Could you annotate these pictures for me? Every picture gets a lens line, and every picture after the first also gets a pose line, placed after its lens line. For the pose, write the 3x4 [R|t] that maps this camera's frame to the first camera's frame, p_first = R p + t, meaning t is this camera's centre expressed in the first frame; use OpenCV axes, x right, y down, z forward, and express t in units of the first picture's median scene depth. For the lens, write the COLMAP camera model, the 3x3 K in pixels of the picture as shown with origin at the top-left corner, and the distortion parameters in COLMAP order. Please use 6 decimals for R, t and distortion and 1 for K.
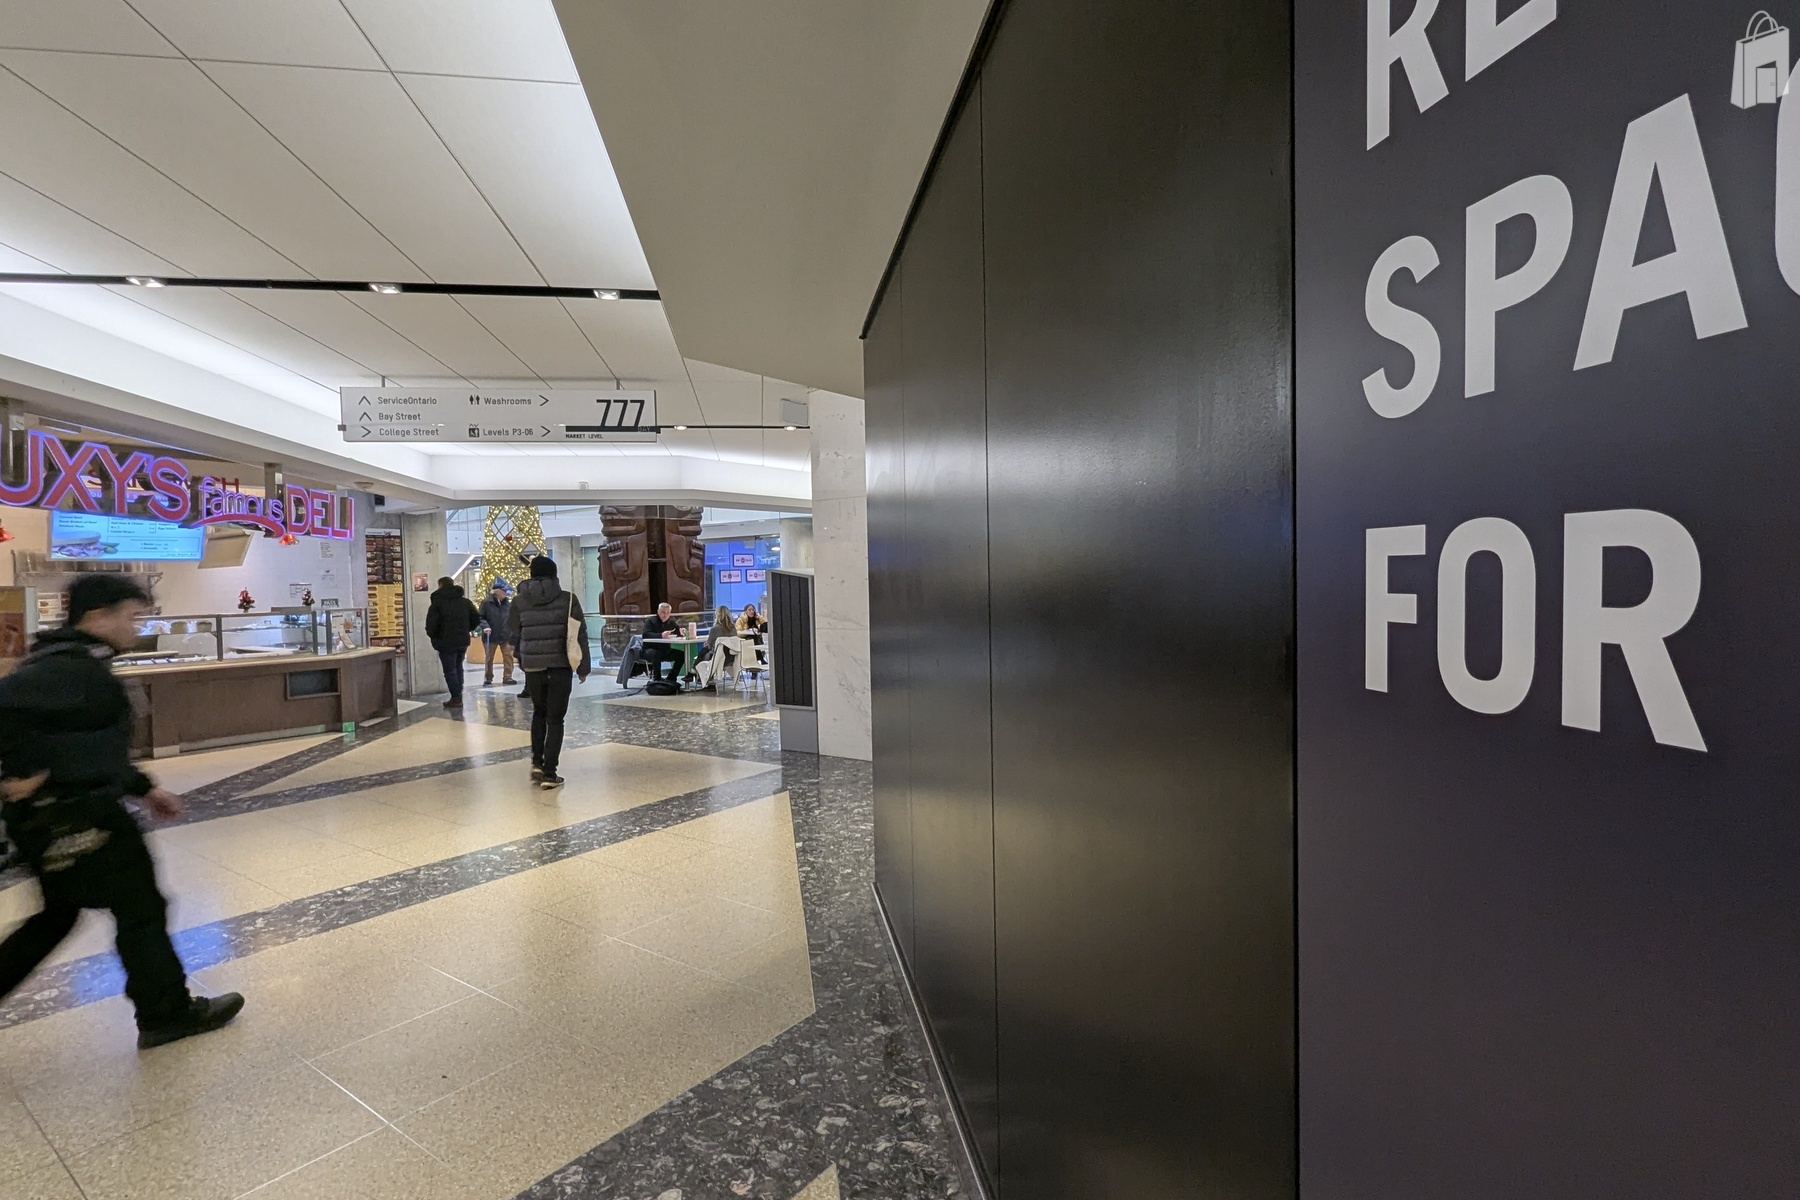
lens RADIAL K [[885.8, 0, 912.5], [0, 885.8, 610.9], [0, 0, 1]] dist [-0.000245, 0.000711]
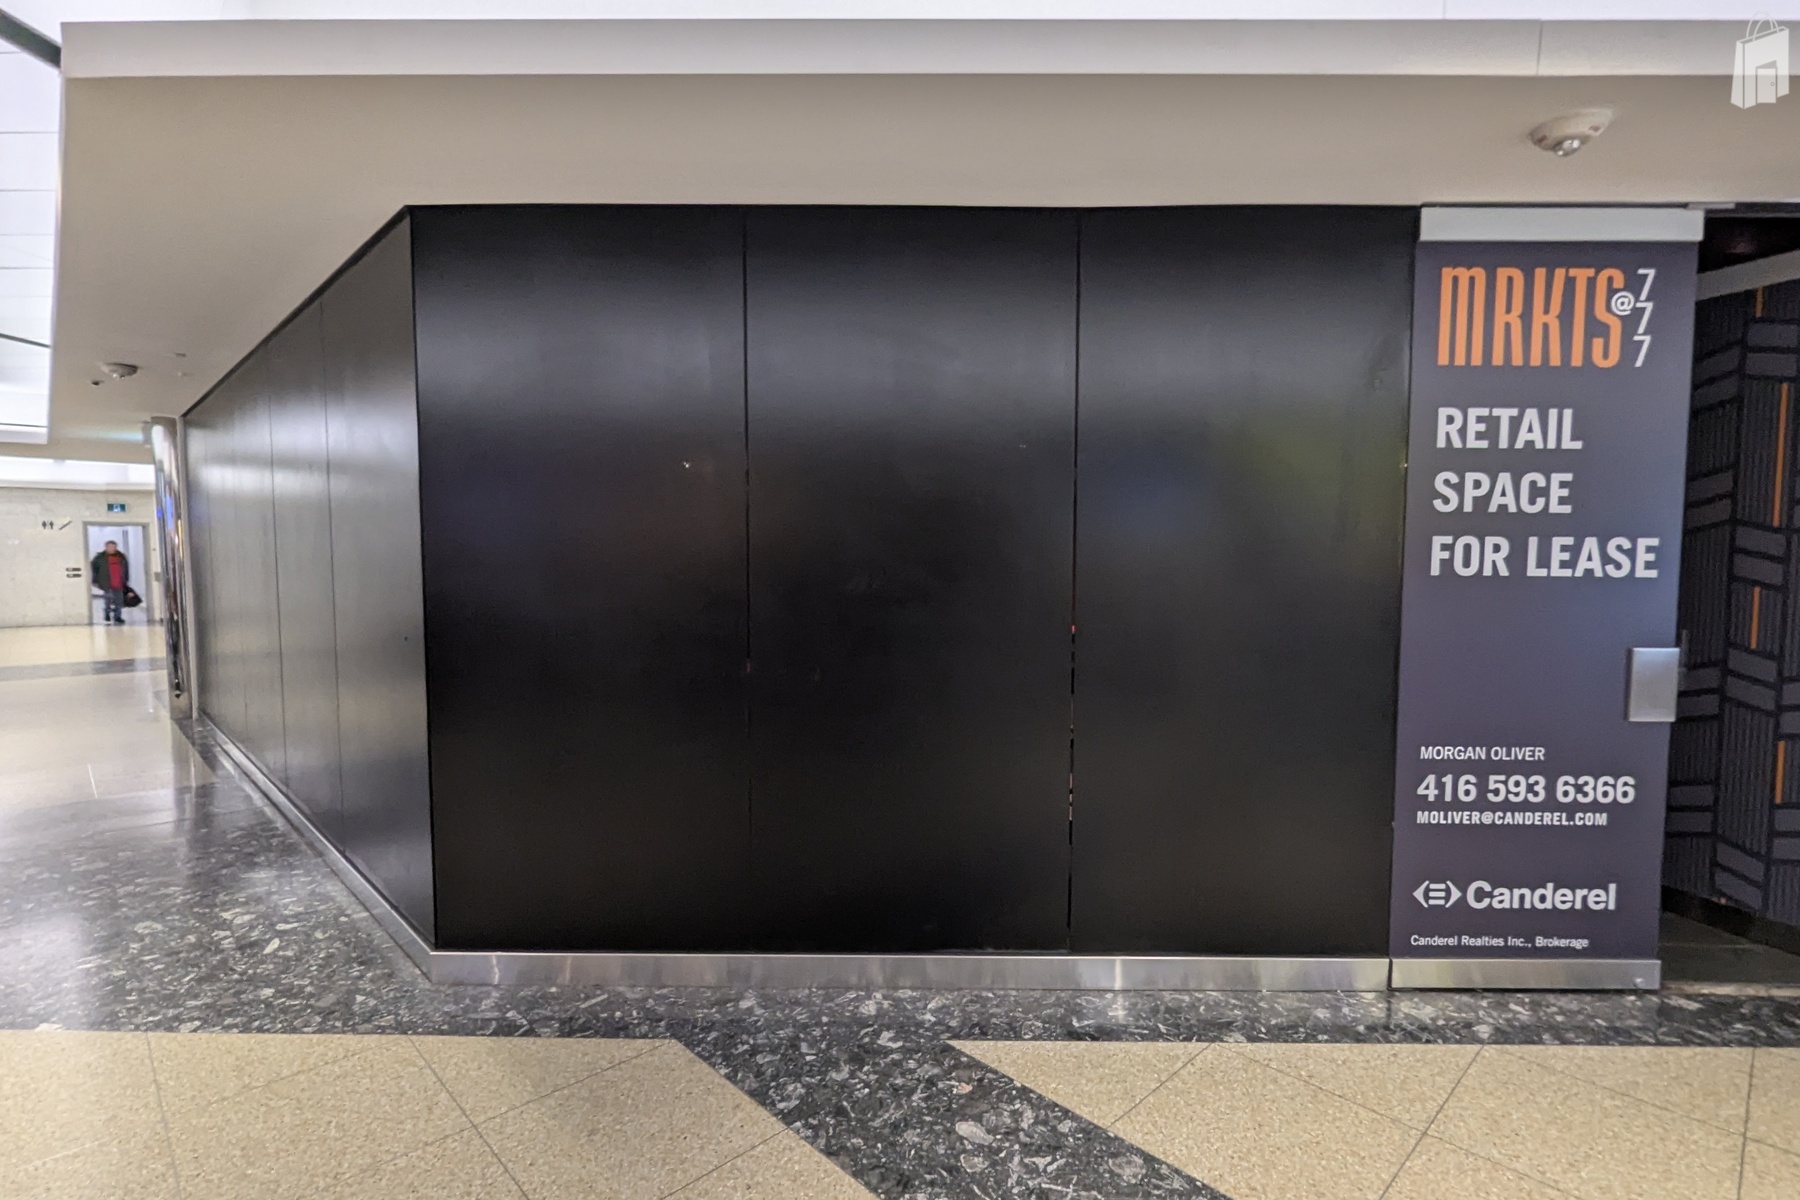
lens RADIAL K [[885.8, 0, 912.5], [0, 885.8, 610.9], [0, 0, 1]] dist [-0.000245, 0.000711]
pose [[0.167114, -0.040071, 0.985123, -4.702123], [0.029379, 0.998932, 0.035649, 0.044399], [-0.985500, 0.022985, 0.168112, 3.177432]]
